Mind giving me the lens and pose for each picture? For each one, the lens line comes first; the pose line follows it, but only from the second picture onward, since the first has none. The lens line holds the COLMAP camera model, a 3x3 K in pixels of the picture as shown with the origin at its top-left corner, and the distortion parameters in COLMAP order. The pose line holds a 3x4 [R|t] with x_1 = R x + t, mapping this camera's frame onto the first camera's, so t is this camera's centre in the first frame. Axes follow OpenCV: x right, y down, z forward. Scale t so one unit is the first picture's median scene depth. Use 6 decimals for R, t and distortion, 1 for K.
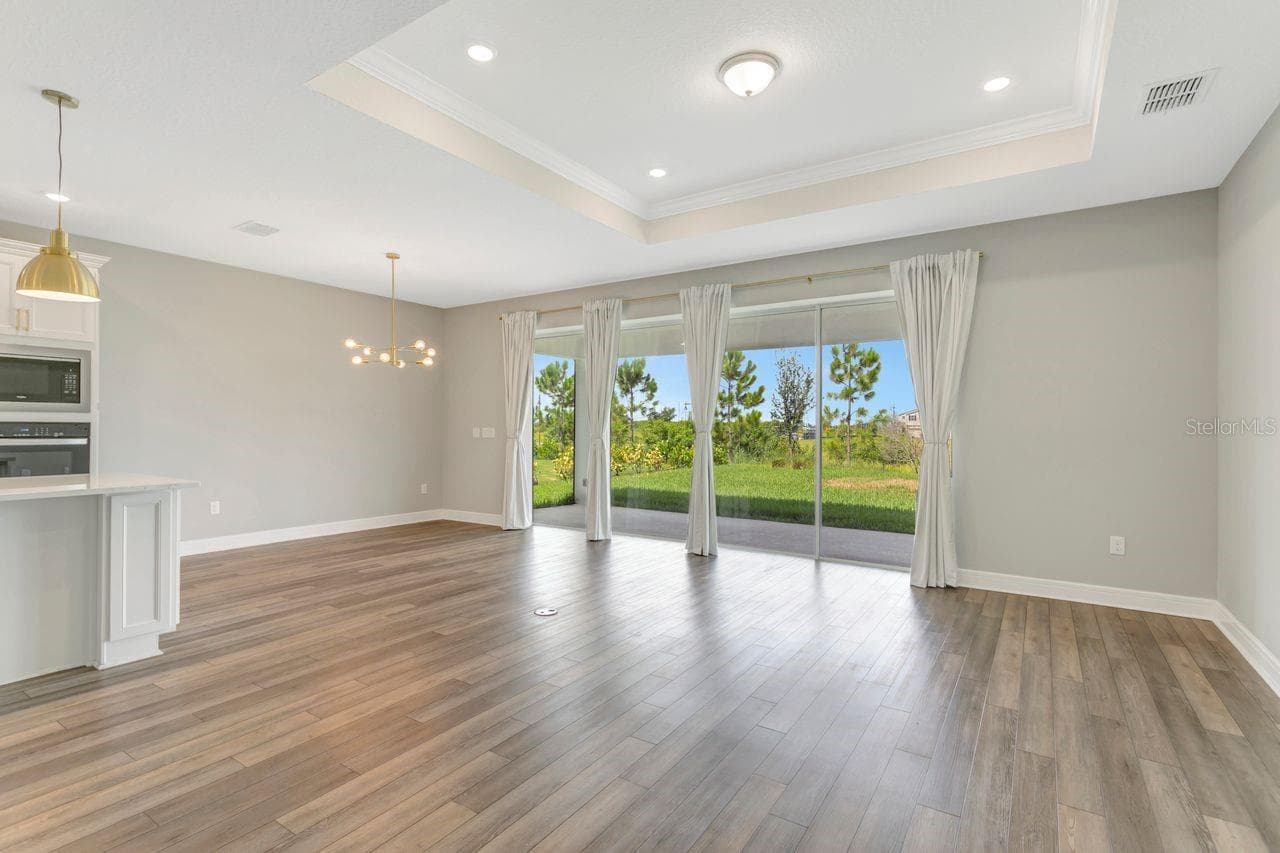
lens RADIAL K [[608.4, 0, 640.0], [0, 608.4, 423.2], [0, 0, 1]] dist [0.004995, 0.002281]
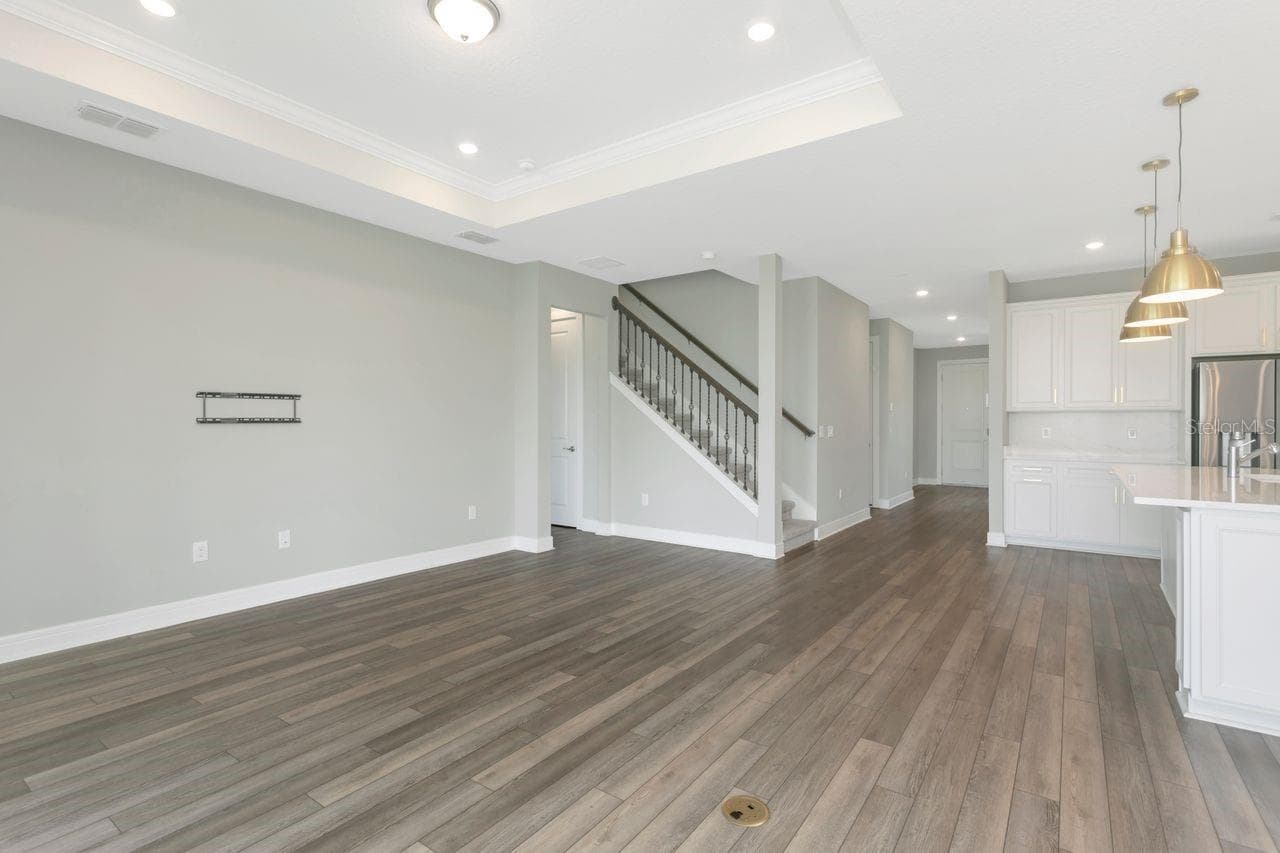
lens RADIAL K [[608.4, 0, 641.8], [0, 608.4, 424.1], [0, 0, 1]] dist [0.004995, 0.002281]
pose [[-0.999428, -0.007338, 0.033015, -0.058555], [-0.007484, 0.999963, -0.004298, 0.005398], [-0.032982, -0.004543, -0.999446, 0.998277]]
